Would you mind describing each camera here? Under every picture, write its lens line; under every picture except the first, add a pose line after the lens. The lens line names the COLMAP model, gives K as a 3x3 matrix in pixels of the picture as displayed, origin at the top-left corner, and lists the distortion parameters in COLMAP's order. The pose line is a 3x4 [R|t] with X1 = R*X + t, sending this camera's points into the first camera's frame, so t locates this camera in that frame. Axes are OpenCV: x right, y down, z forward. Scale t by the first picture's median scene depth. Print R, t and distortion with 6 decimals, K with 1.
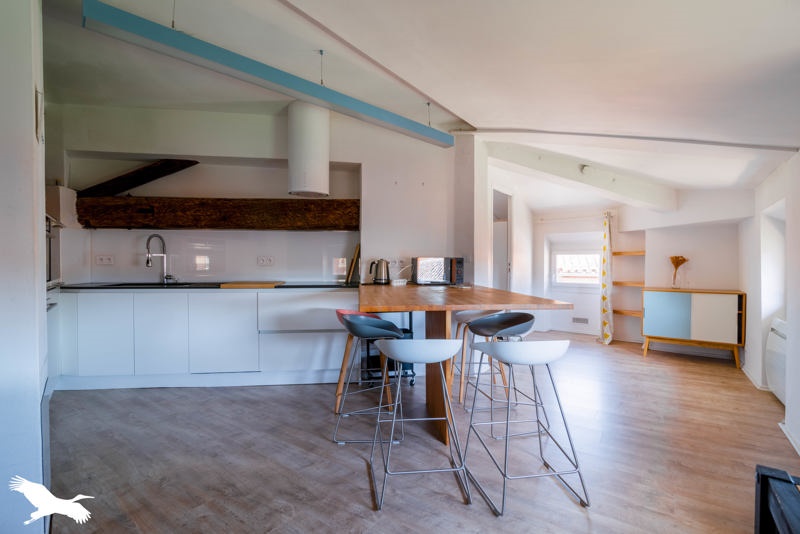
lens RADIAL K [[364.4, 0, 399.8], [0, 364.4, 268.6], [0, 0, 1]] dist [-0.000182, 0.000306]
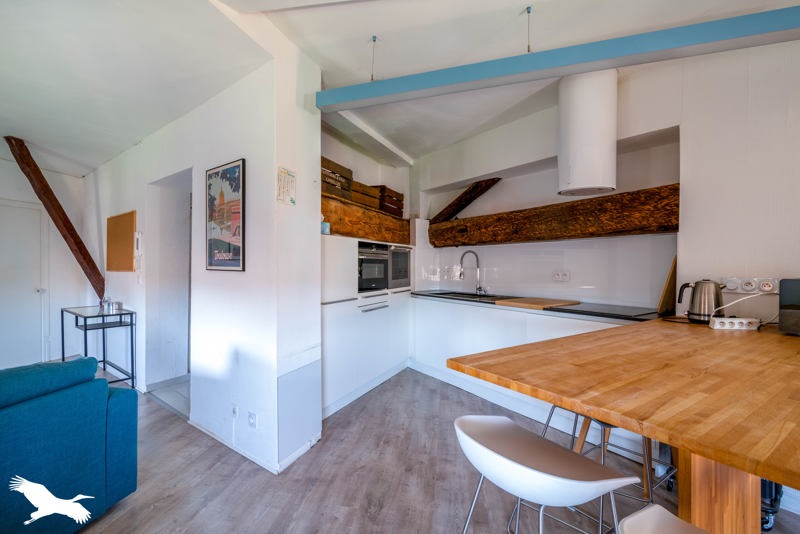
lens RADIAL K [[364.4, 0, 400.4], [0, 364.4, 267.9], [0, 0, 1]] dist [-0.000182, 0.000306]
pose [[0.466210, 0.005698, -0.884656, 0.232410], [-0.017050, 0.999851, -0.002546, -0.033853], [0.884510, 0.016271, 0.466238, 0.288239]]
